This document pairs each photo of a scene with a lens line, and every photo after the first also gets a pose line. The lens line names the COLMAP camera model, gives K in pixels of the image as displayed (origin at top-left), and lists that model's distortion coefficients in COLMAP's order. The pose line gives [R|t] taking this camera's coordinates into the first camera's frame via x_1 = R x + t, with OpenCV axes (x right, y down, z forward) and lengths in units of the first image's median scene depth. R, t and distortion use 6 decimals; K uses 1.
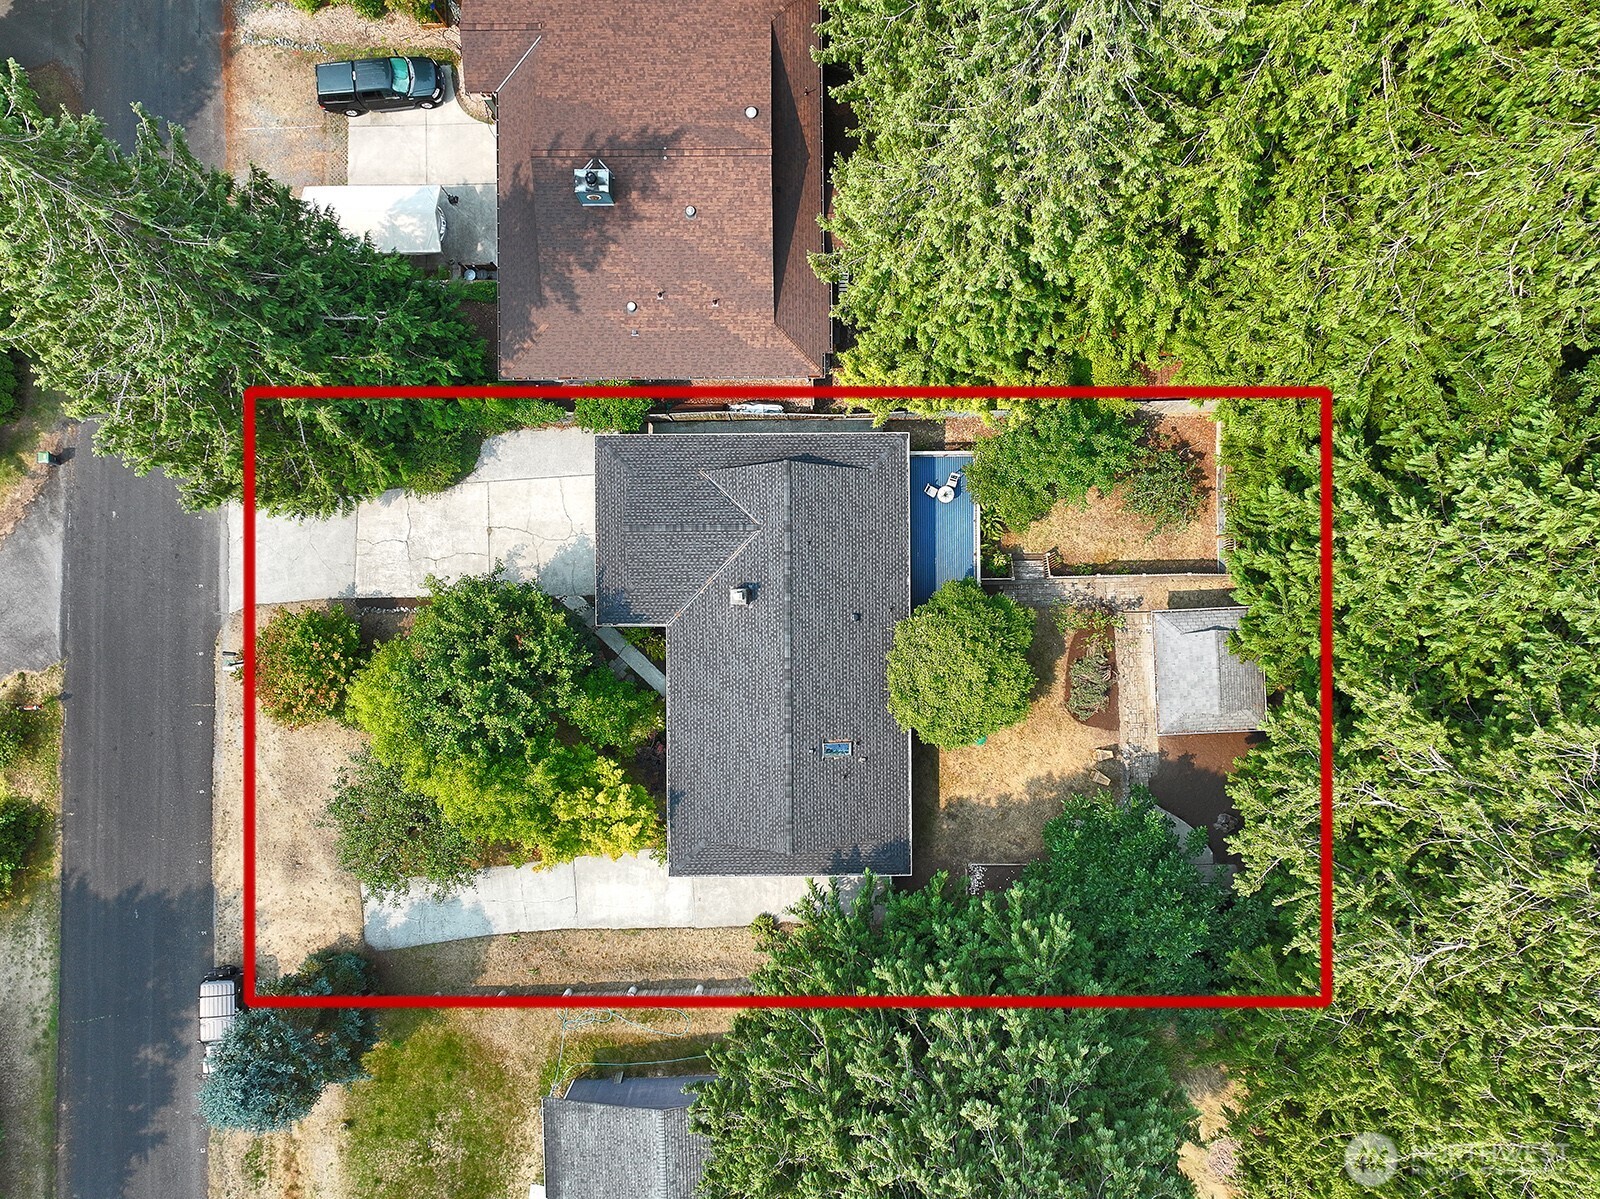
lens RADIAL K [[1142.0, 0, 800.0], [0, 1142.0, 599.5], [0, 0, 1]] dist [0.009727, 0.000703]
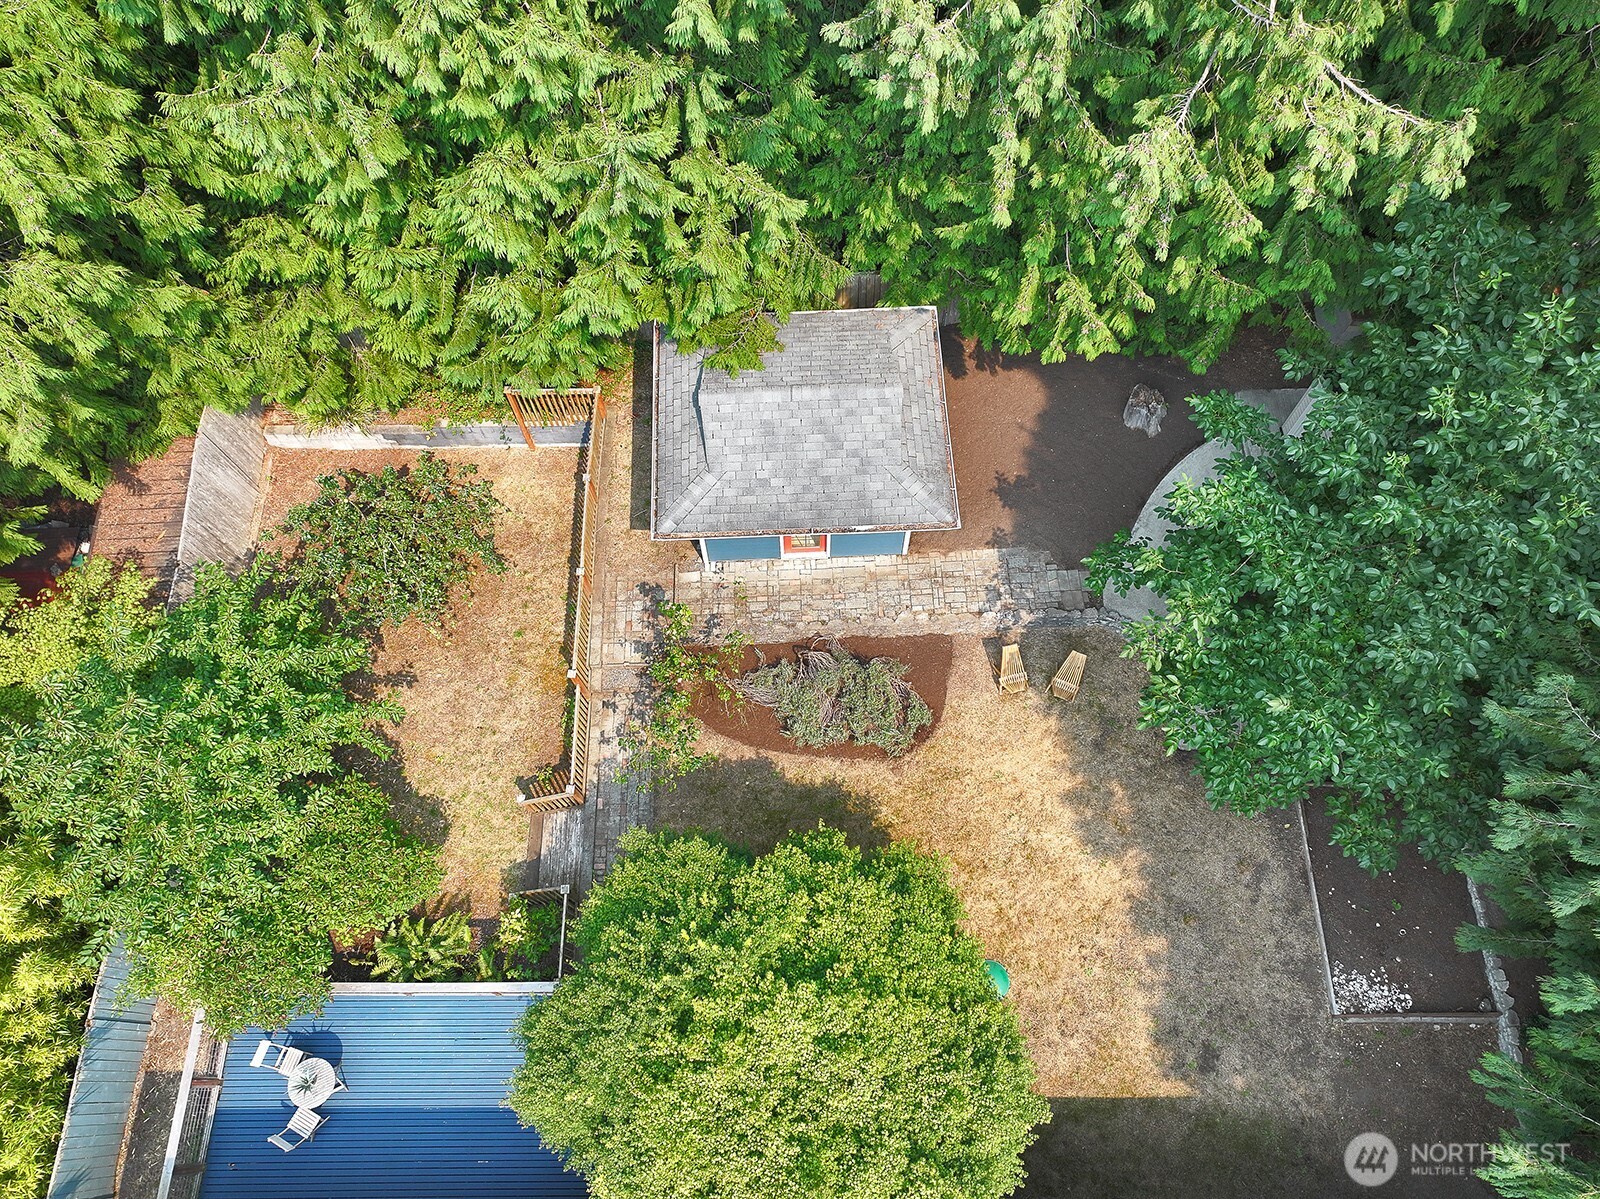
lens RADIAL K [[1142.0, 0, 800.0], [0, 1142.0, 599.5], [0, 0, 1]] dist [0.009727, 0.000703]
pose [[0.003297, -0.918208, 0.396084, 0.123725], [0.999925, -0.001637, -0.012118, 0.063866], [0.011775, 0.396095, 0.918134, 0.608079]]
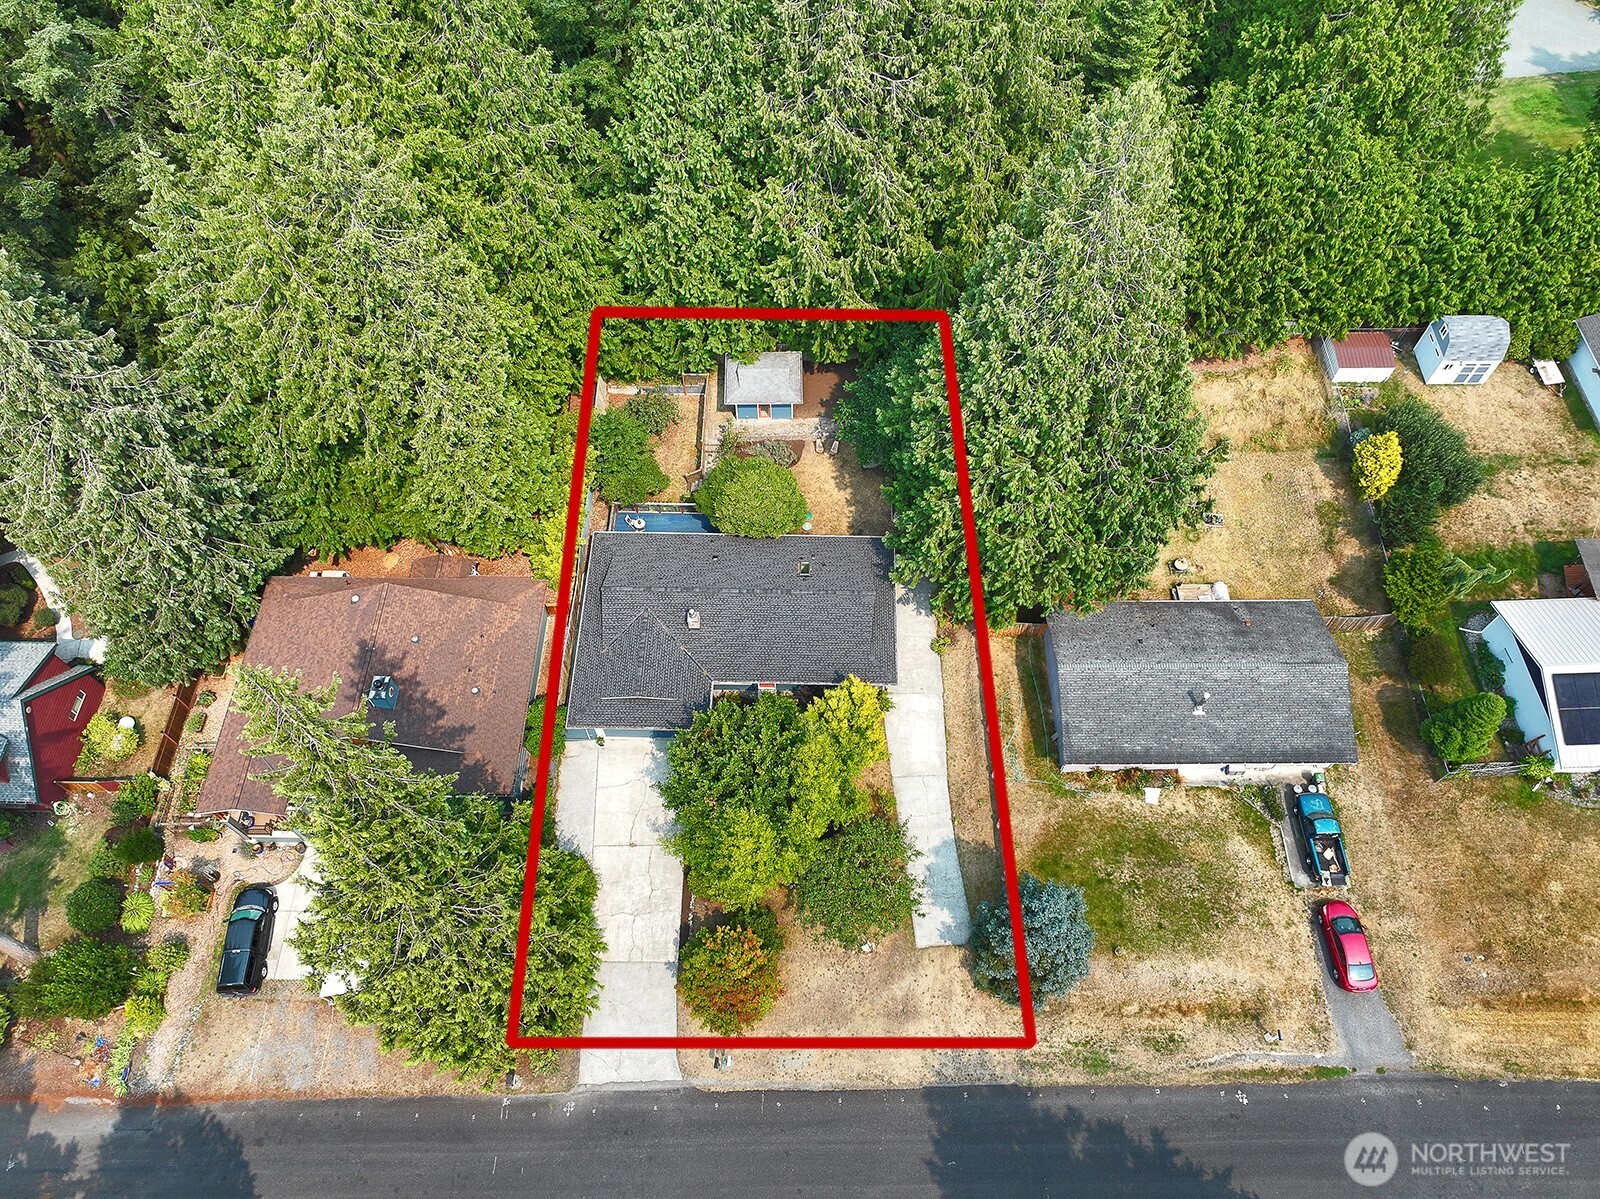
lens RADIAL K [[1142.0, 0, 800.0], [0, 1142.0, 599.5], [0, 0, 1]] dist [0.009727, 0.000703]
pose [[0.030177, -0.857843, 0.513025, -0.690444], [0.999515, 0.021926, -0.022130, 0.147331], [0.007736, 0.513444, 0.858088, -0.202646]]
